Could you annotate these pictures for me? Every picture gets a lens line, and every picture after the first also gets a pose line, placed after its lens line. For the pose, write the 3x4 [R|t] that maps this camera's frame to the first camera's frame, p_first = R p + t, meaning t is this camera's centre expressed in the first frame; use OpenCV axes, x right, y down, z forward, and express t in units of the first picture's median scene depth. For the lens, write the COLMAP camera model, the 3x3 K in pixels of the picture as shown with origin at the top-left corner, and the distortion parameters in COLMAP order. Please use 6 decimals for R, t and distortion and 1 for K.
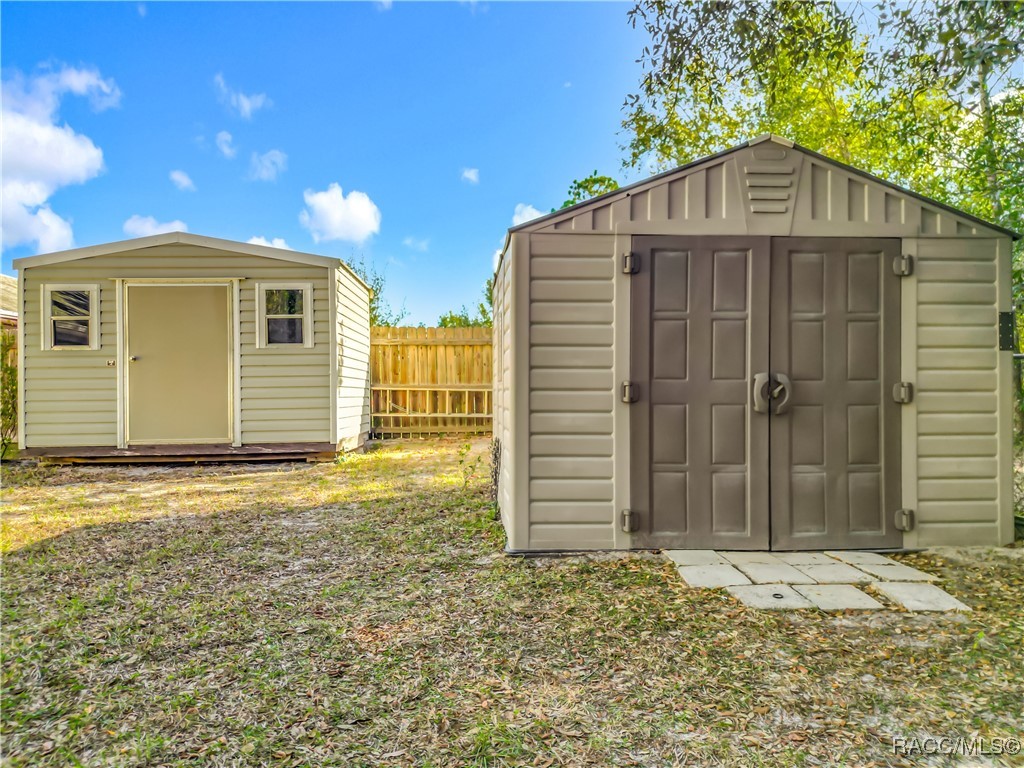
lens RADIAL K [[733.7, 0, 501.3], [0, 733.7, 386.7], [0, 0, 1]] dist [0.056421, -0.056291]
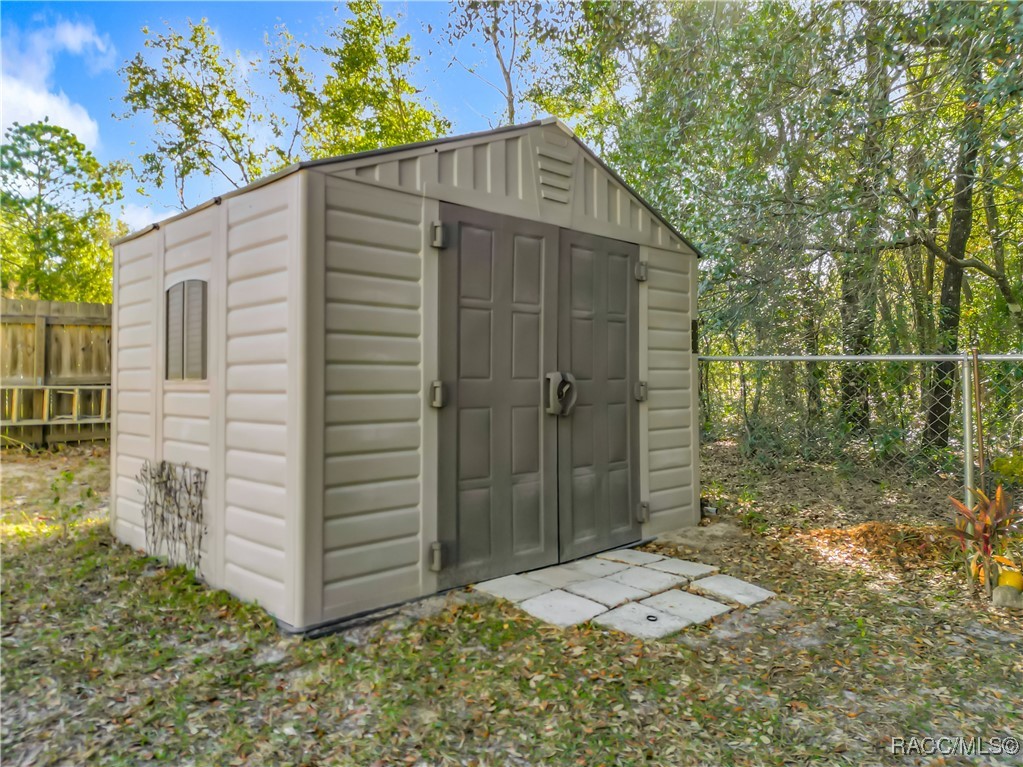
lens RADIAL K [[733.0, 0, 512.4], [0, 733.0, 360.9], [0, 0, 1]] dist [0.056421, -0.056291]
pose [[0.750985, 0.015748, 0.660132, -0.294266], [-0.001980, 0.999765, -0.021598, -0.012409], [-0.660317, 0.014913, 0.750839, 0.342814]]
